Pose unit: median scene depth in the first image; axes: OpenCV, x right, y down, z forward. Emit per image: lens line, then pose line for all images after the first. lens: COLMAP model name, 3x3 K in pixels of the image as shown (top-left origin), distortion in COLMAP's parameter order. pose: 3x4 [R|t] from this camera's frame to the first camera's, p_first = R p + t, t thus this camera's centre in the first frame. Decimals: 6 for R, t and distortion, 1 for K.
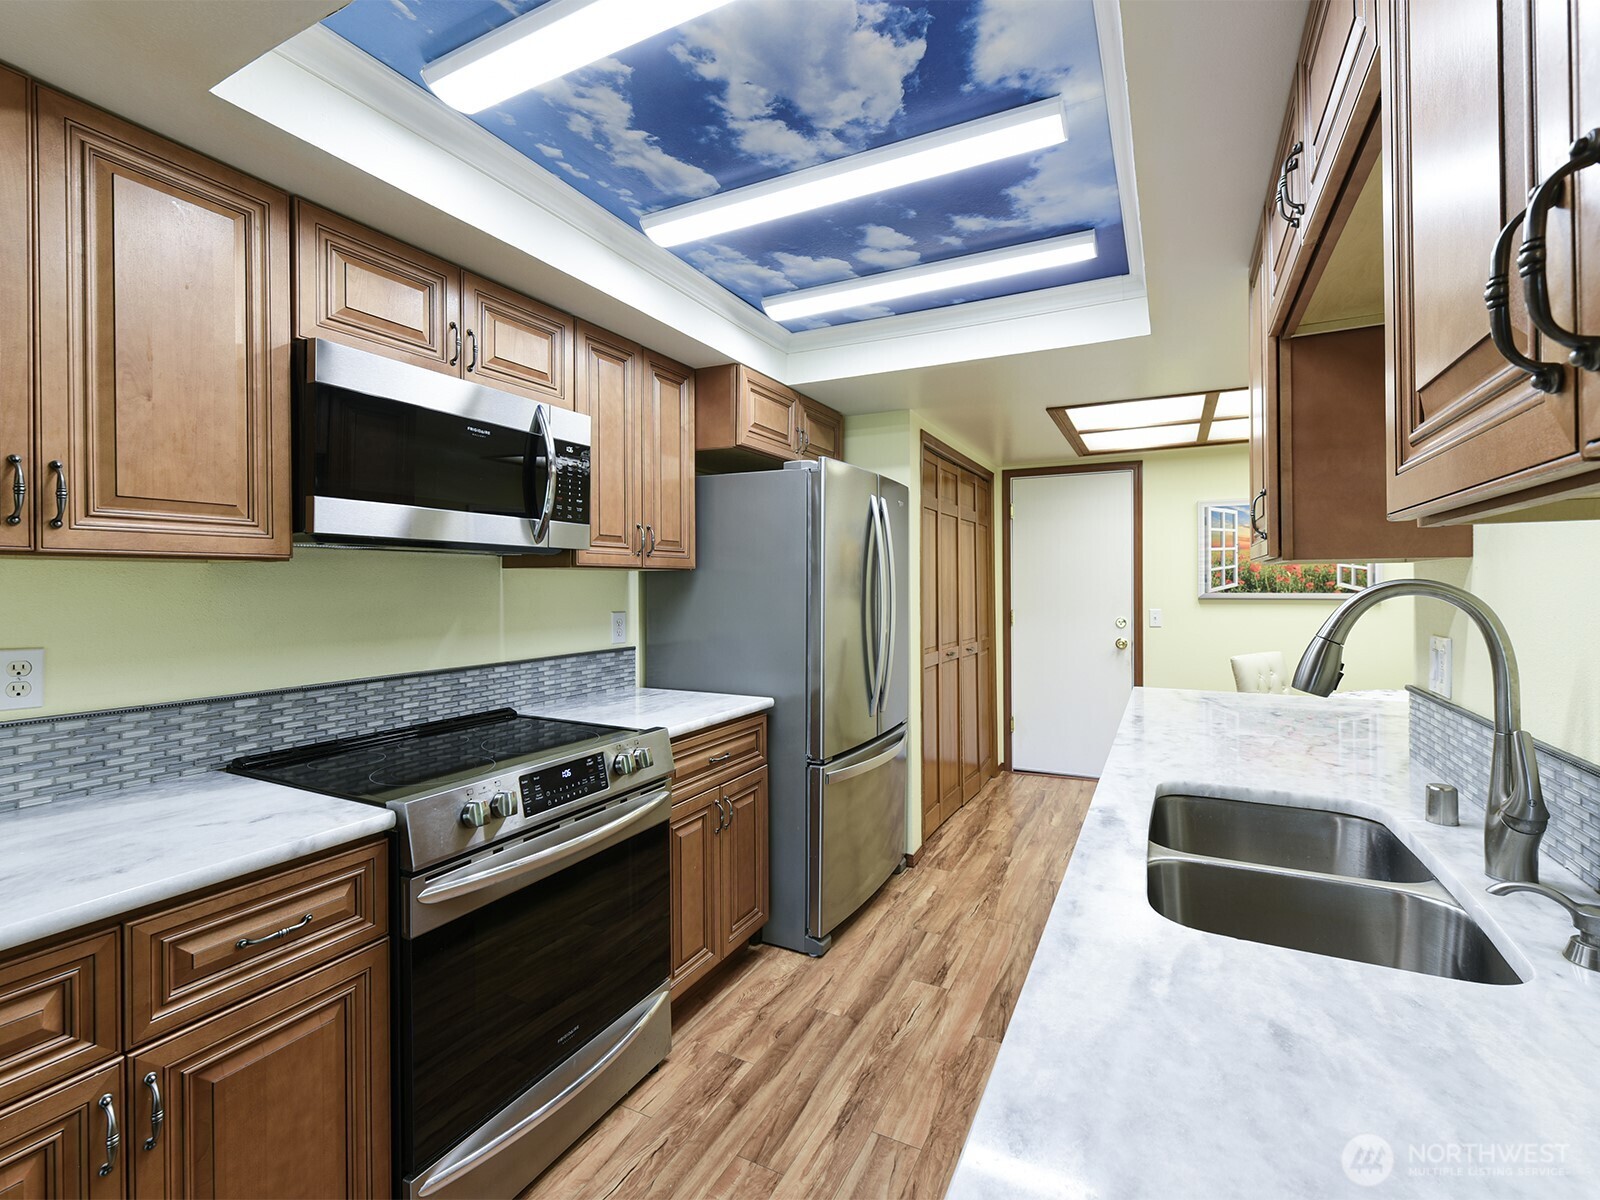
lens RADIAL K [[730.3, 0, 803.0], [0, 730.3, 567.9], [0, 0, 1]] dist [0.003906, -0.000375]
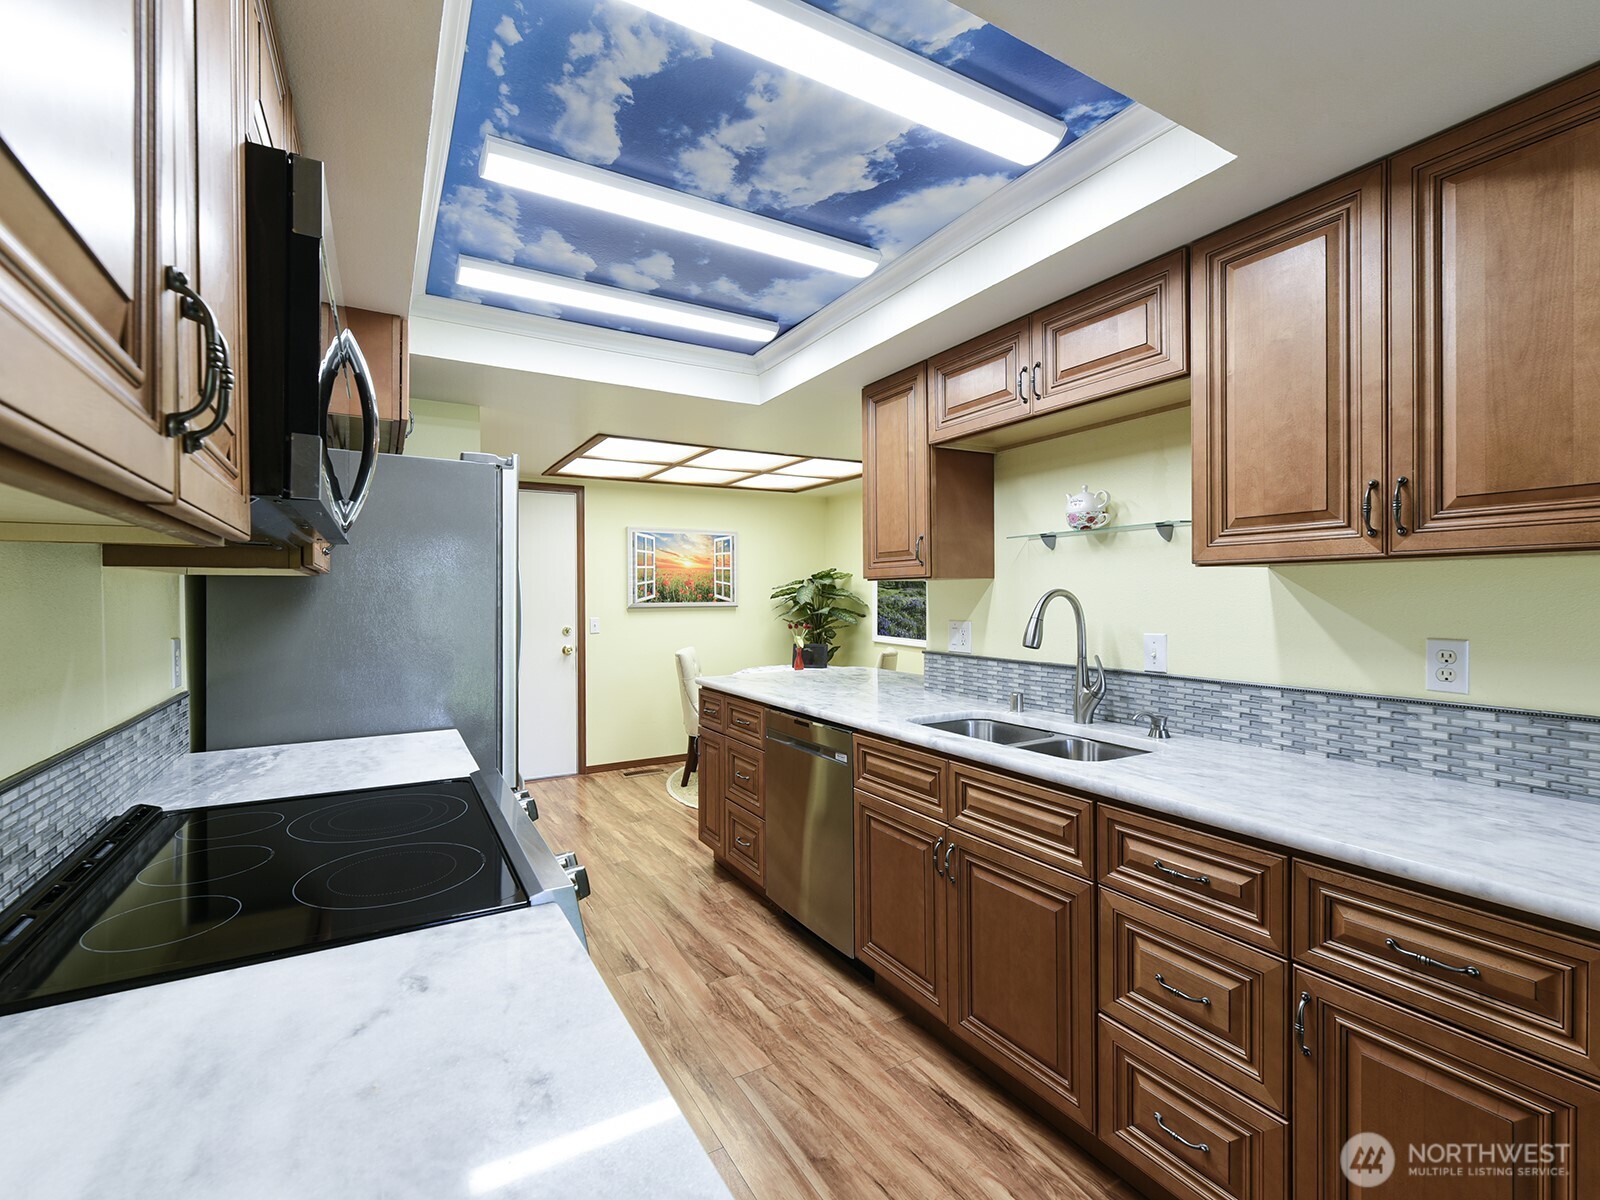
lens RADIAL K [[718.4, 0, 810.4], [0, 718.4, 585.5], [0, 0, 1]] dist [0.021057, -0.015374]
pose [[0.536127, 0.010215, 0.844076, -0.598103], [-0.015117, 0.999883, -0.002499, 0.007608], [-0.844002, -0.011420, 0.536218, 0.233893]]
